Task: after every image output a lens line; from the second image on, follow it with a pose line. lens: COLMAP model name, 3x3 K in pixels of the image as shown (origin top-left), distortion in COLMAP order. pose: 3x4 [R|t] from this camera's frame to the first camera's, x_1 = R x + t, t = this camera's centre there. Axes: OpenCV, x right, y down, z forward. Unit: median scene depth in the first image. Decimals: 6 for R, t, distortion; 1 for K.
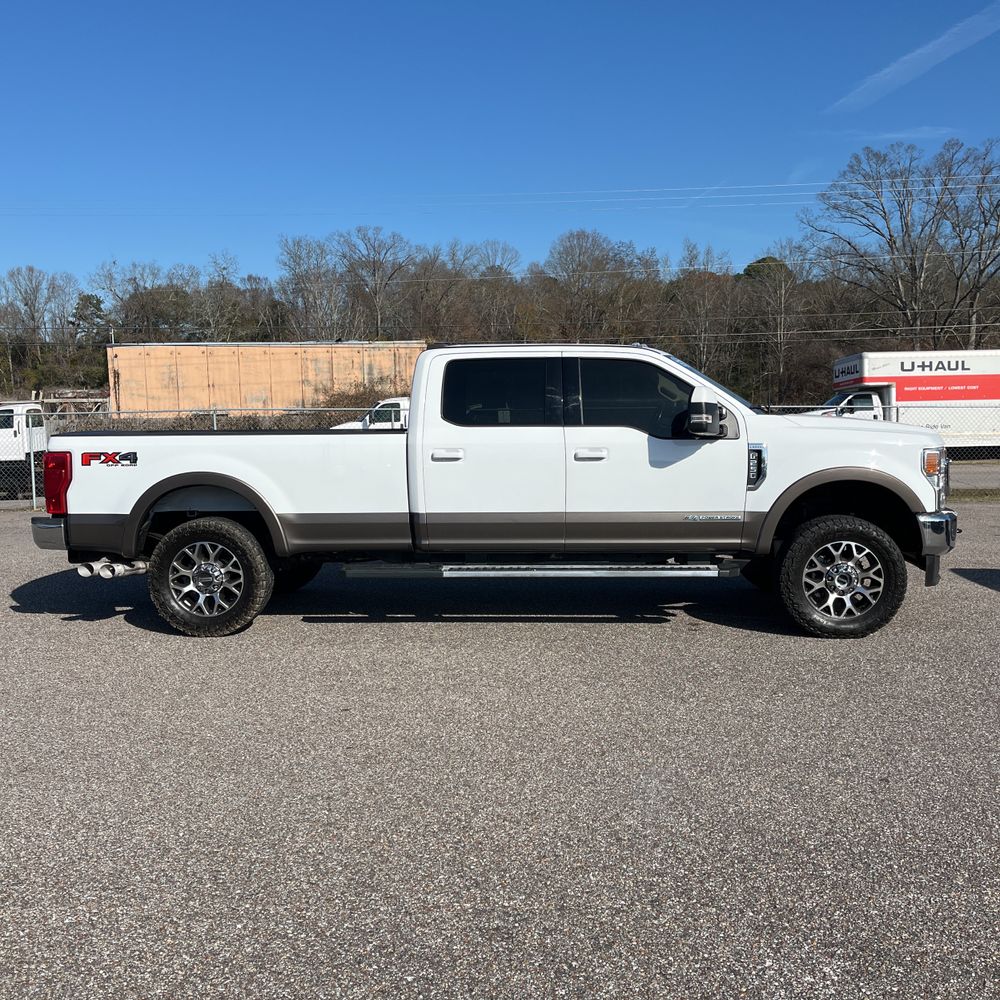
lens RADIAL K [[1009.8, 0, 494.0], [0, 1009.8, 507.8], [0, 0, 1]] dist [0.036205, 0.000000]
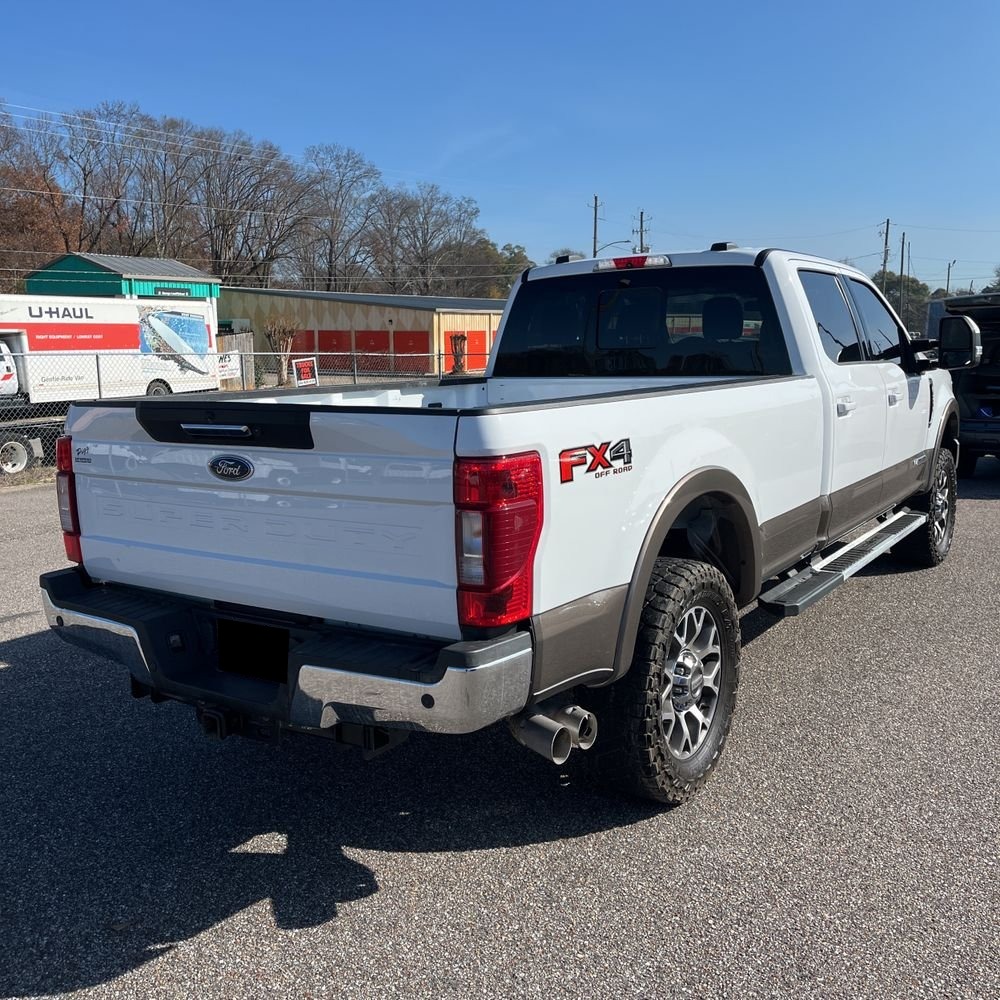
lens RADIAL K [[1008.3, 0, 497.1], [0, 1008.3, 497.4], [0, 0, 1]] dist [0.037841, 0.000000]
pose [[0.504922, -0.125713, 0.853962, -0.671073], [0.096356, 0.991363, 0.088968, -0.065583], [-0.857770, 0.037363, 0.512674, 0.740310]]
